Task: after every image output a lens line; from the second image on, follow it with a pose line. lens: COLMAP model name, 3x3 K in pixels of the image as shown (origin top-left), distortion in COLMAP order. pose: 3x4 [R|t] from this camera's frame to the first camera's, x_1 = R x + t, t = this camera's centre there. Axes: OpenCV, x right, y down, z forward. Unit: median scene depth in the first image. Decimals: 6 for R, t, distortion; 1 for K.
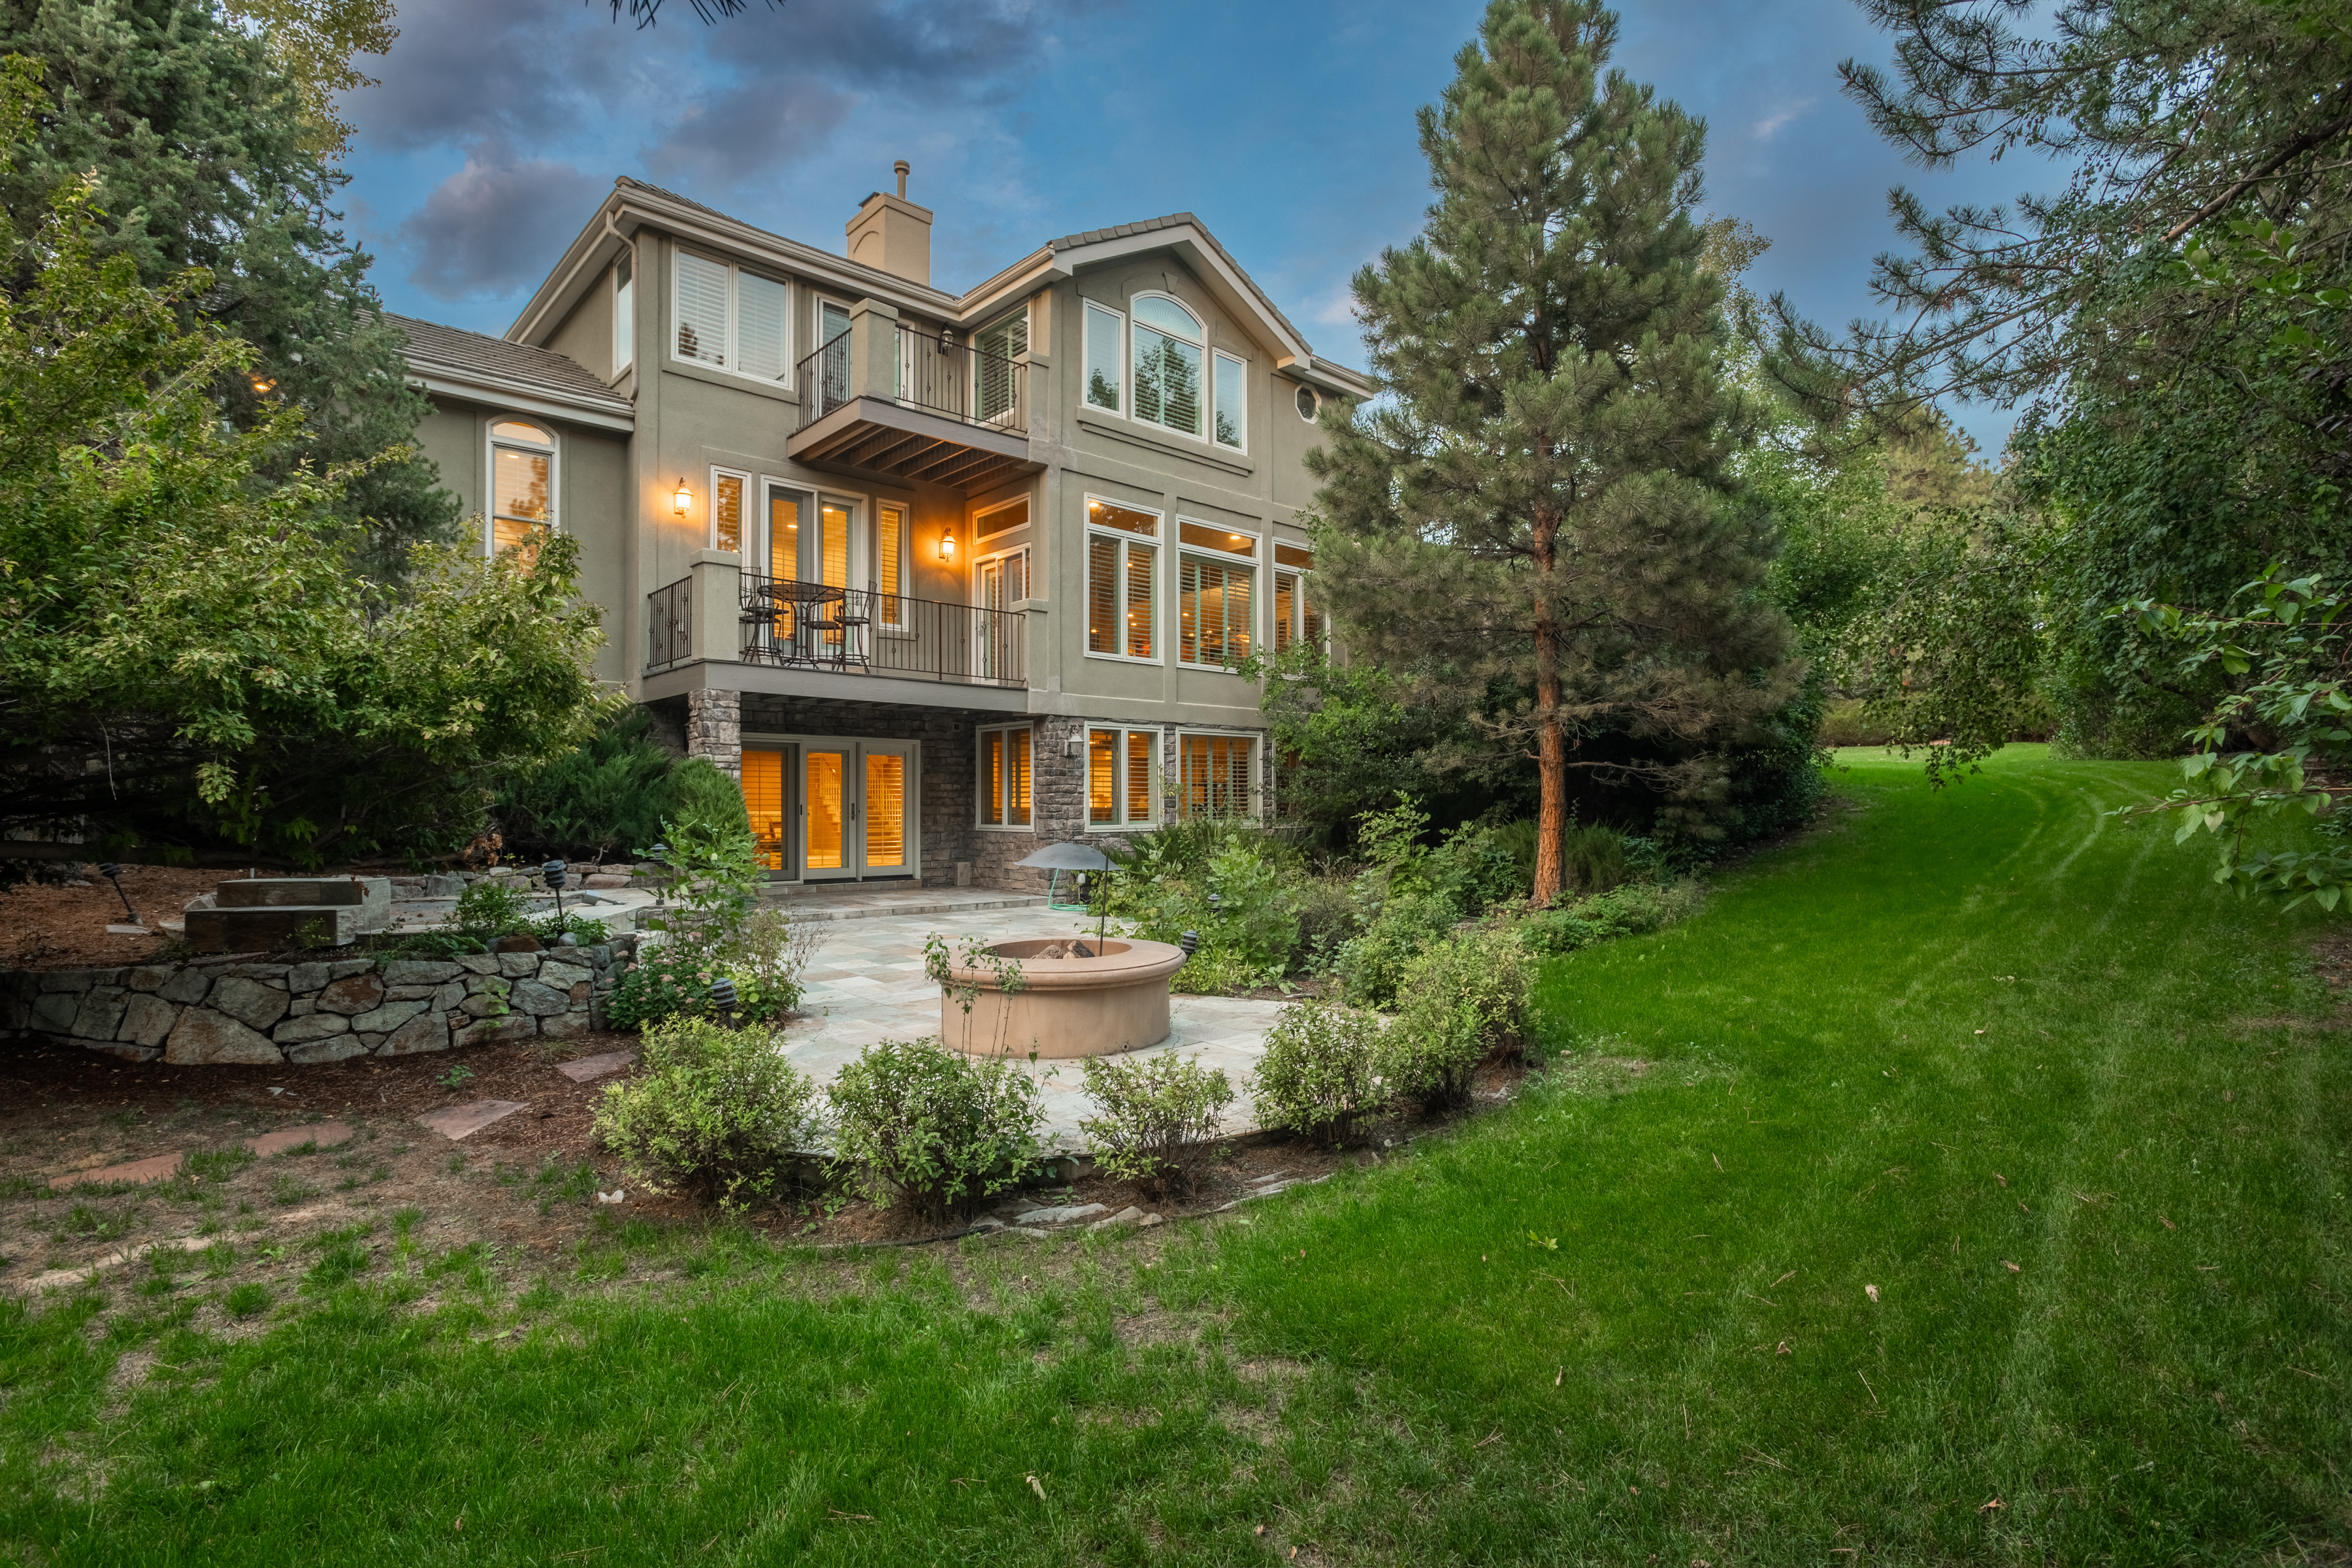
lens RADIAL K [[1141.7, 0, 1179.8], [0, 1141.7, 801.3], [0, 0, 1]] dist [-0.003776, -0.000957]
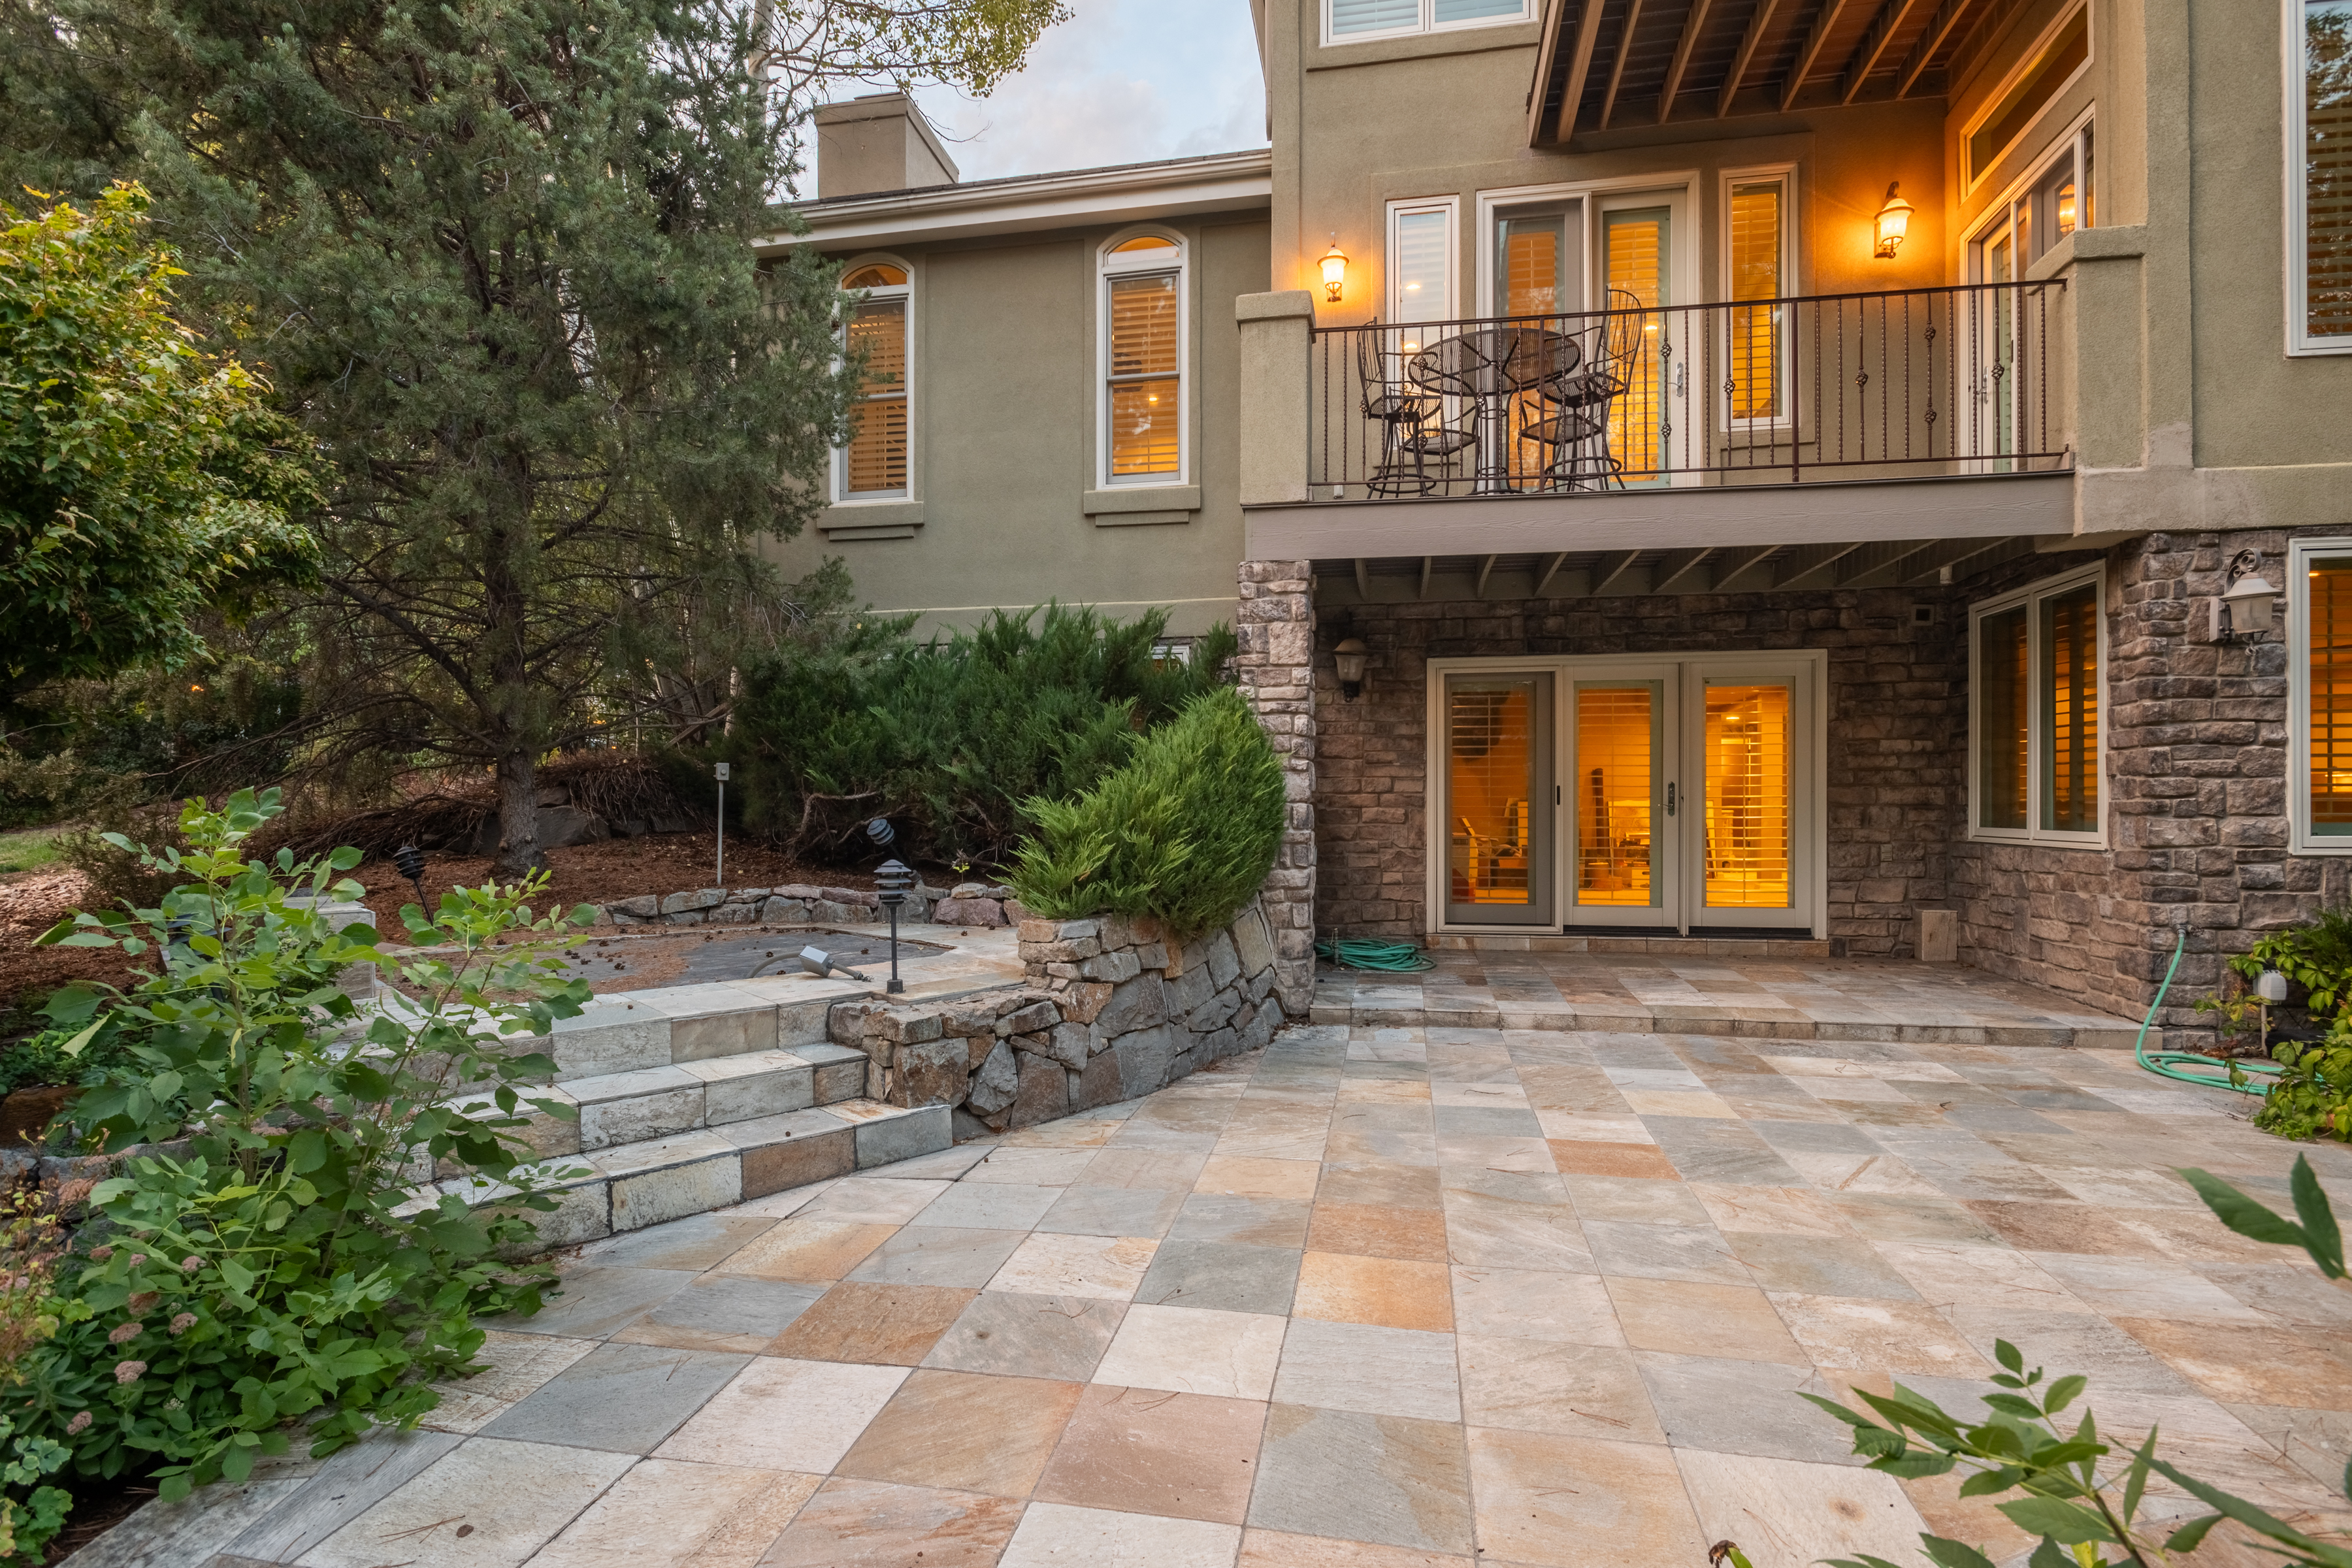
lens RADIAL K [[1141.7, 0, 1179.8], [0, 1141.7, 801.3], [0, 0, 1]] dist [-0.003776, -0.000957]
pose [[0.604267, -0.001163, -0.796781, -0.011384], [0.005065, 0.999984, 0.002382, 0.008106], [0.796766, -0.005475, 0.604264, 0.519108]]
